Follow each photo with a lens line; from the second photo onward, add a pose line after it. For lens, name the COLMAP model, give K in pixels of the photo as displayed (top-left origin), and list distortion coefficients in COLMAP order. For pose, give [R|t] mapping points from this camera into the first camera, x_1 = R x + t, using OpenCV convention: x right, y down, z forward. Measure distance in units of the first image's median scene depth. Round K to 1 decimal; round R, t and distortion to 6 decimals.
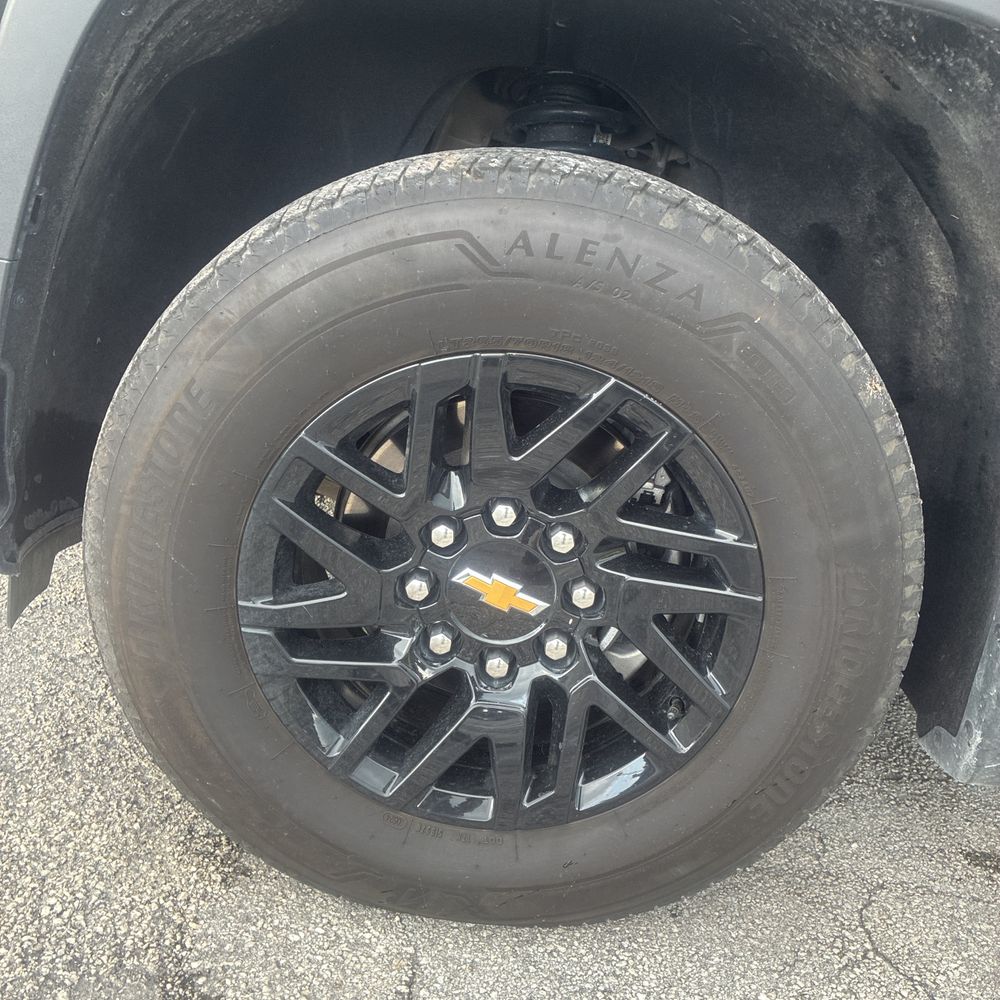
lens RADIAL K [[1000.2, 0, 503.0], [0, 1000.2, 501.4], [0, 0, 1]] dist [0.048060, -0.013611]
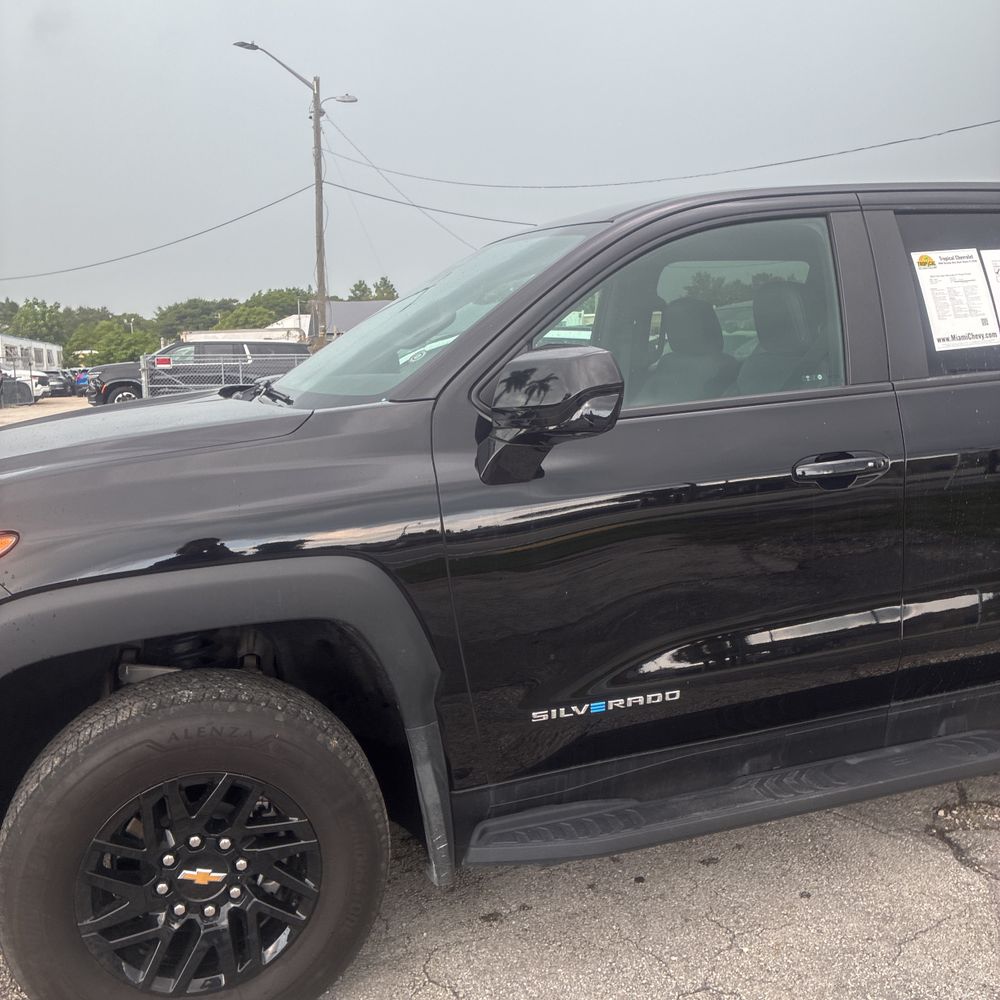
lens RADIAL K [[1000.2, 0, 512.1], [0, 1000.2, 496.0], [0, 0, 1]] dist [0.023506, -0.006611]
pose [[0.925566, -0.232408, 0.298854, 0.159609], [0.280936, 0.950788, -0.130682, -0.220071], [-0.253775, 0.204913, 0.945309, -1.408849]]
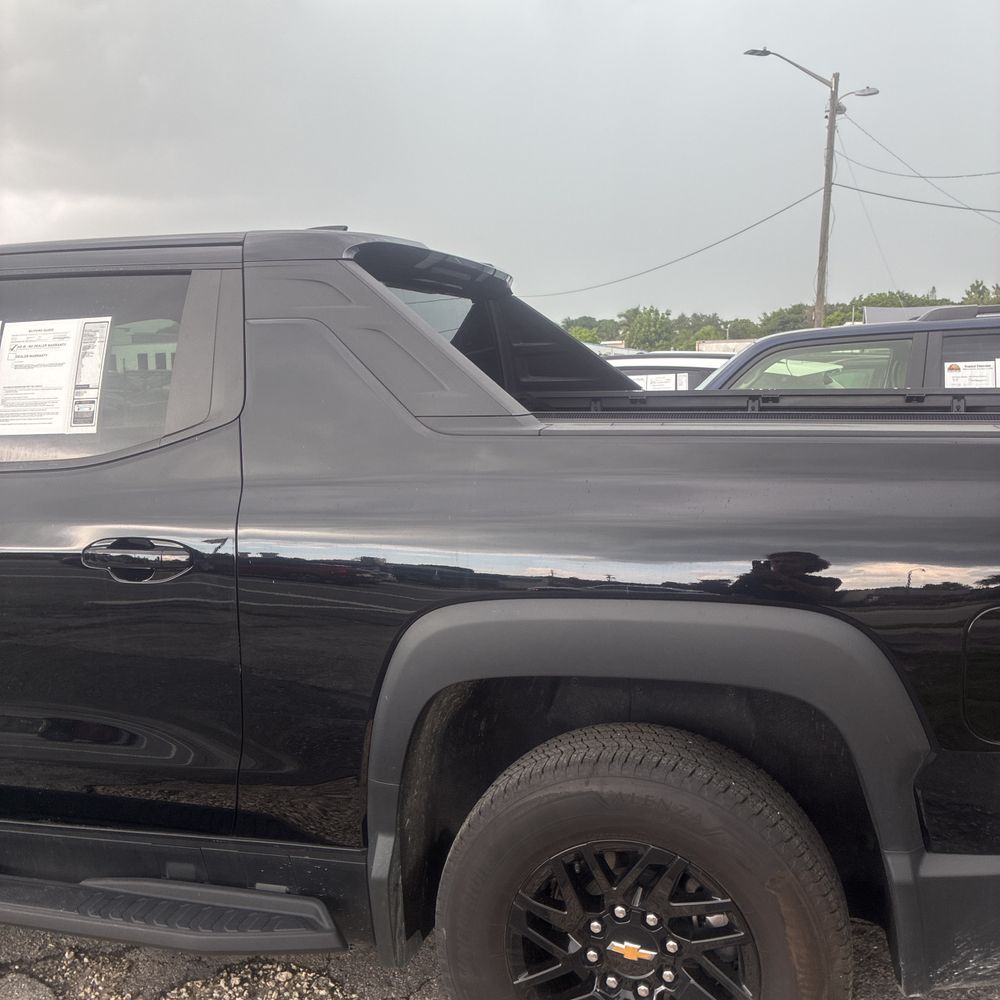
lens RADIAL K [[1000.2, 0, 503.0], [0, 1000.2, 501.4], [0, 0, 1]] dist [0.048060, -0.013611]
pose [[0.953407, -0.133455, -0.270564, 4.161747], [0.068617, 0.969256, -0.236291, 0.215828], [0.293781, 0.206716, 0.933253, -1.072270]]
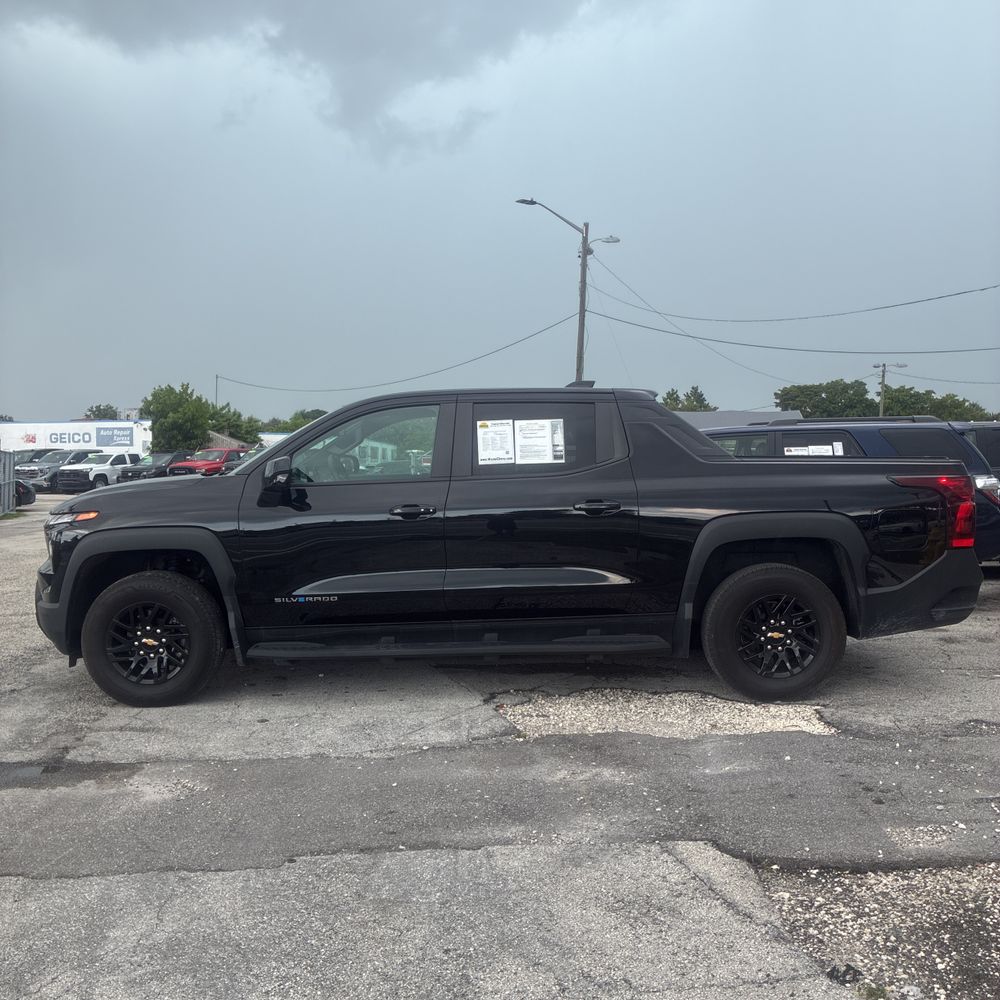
lens RADIAL K [[993.8, 0, 500.0], [0, 993.8, 500.0], [0, 0, 1]] dist [0.101175, -0.237737]
pose [[0.987614, -0.156837, 0.004634, 2.194389], [0.151154, 0.943078, -0.296238, 1.400523], [0.042090, 0.293269, 0.955103, -4.954075]]
